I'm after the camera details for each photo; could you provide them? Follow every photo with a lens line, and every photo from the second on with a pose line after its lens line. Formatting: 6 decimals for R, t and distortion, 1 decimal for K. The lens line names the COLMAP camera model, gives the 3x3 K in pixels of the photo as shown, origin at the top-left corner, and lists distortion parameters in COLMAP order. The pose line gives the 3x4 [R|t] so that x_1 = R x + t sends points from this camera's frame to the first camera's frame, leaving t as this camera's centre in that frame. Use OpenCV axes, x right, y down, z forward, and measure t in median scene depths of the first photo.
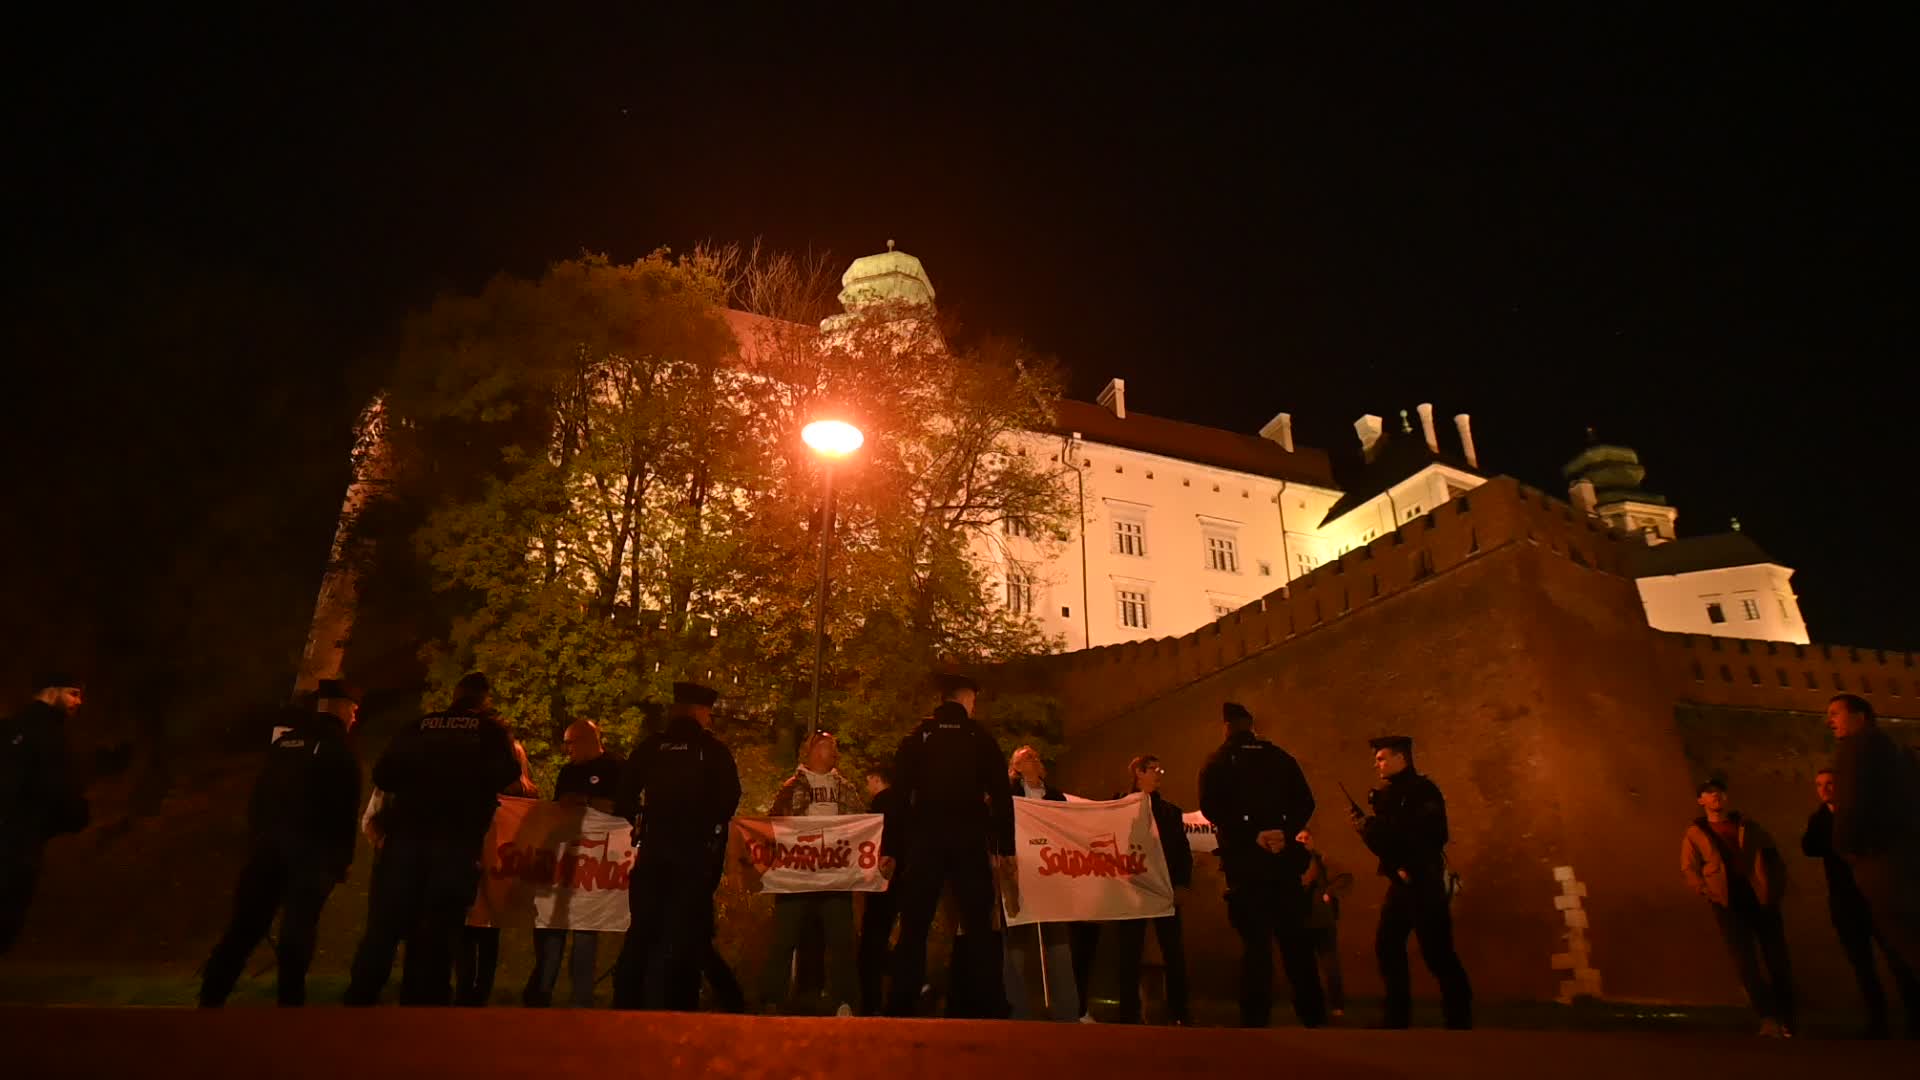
lens RADIAL K [[1107.6, 0, 967.6], [0, 1107.6, 507.6], [0, 0, 1]] dist [-0.034346, 0.014492]
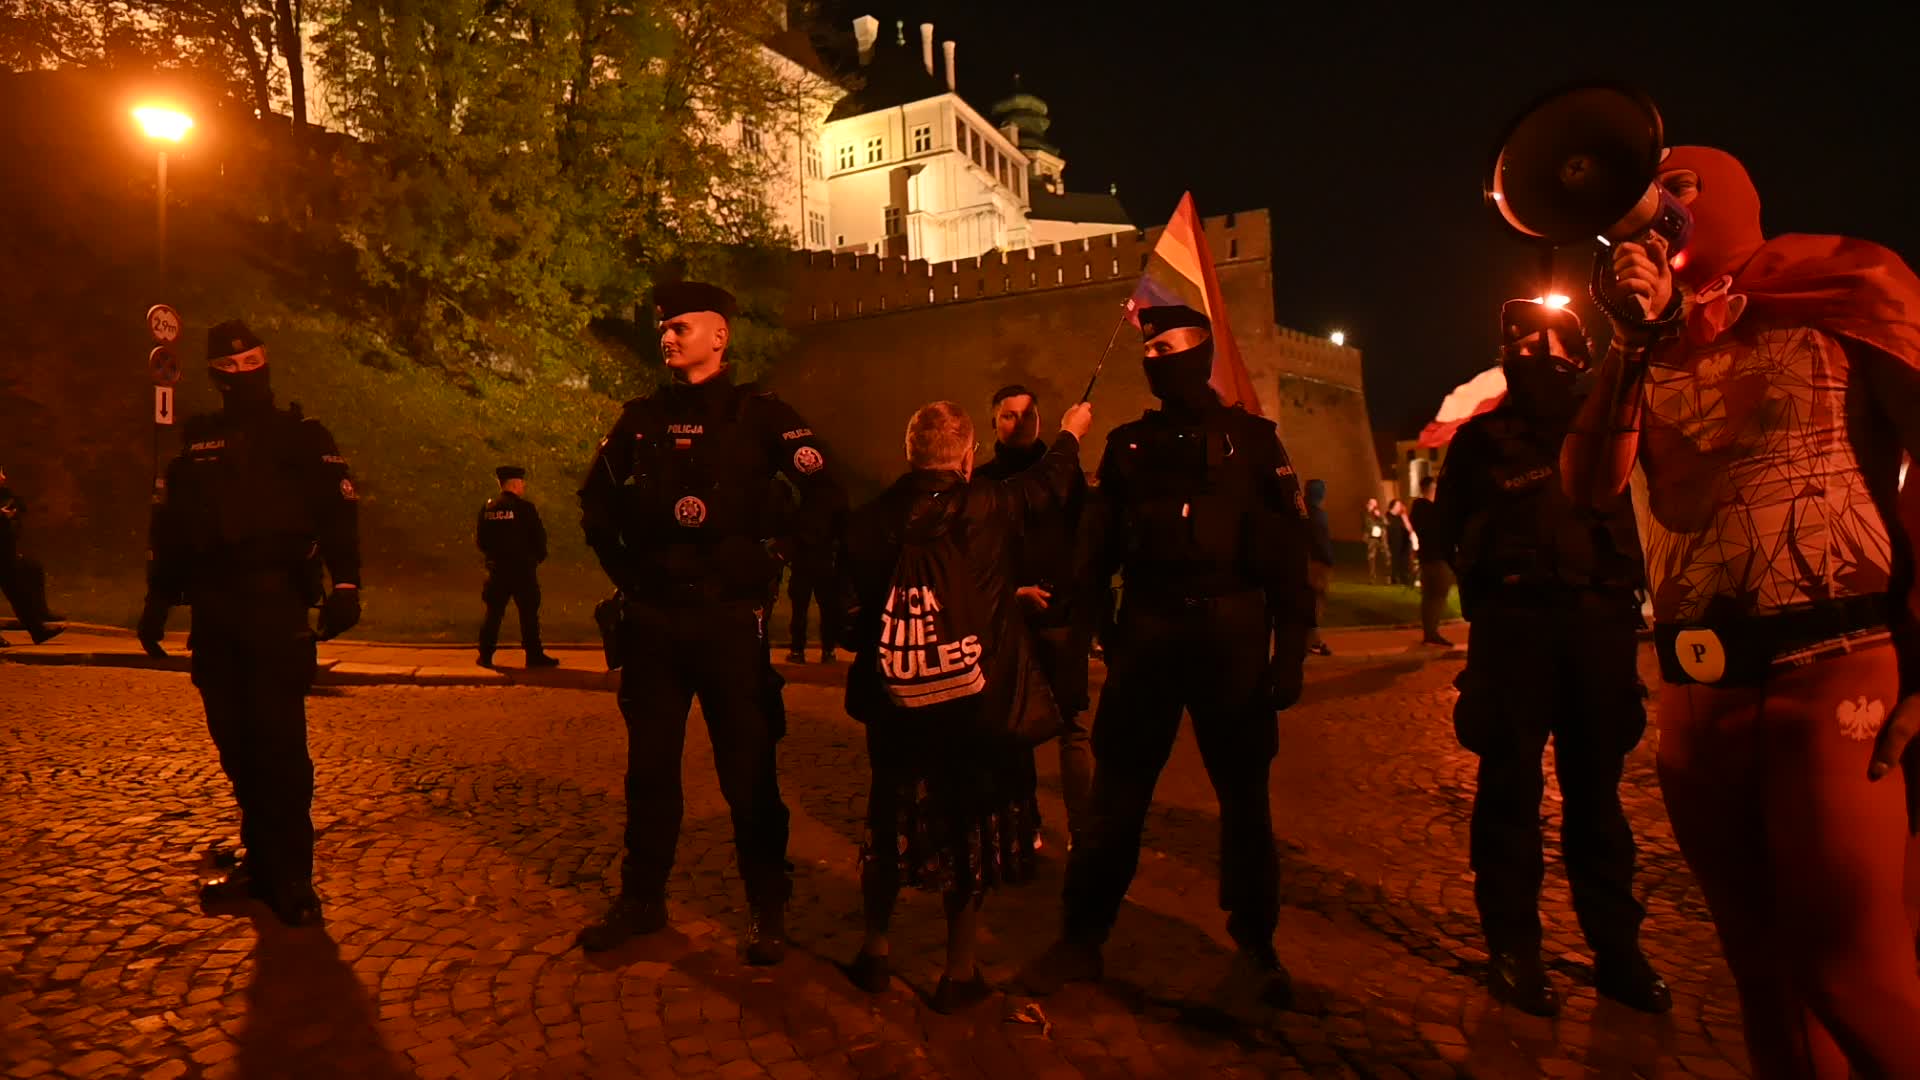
lens RADIAL K [[1107.6, 0, 967.6], [0, 1107.6, 507.6], [0, 0, 1]] dist [-0.034346, 0.014492]
pose [[0.786573, -0.008482, 0.617440, -0.214110], [-0.239309, 0.917576, 0.317468, -0.010257], [-0.569240, -0.397471, 0.719710, 0.010846]]
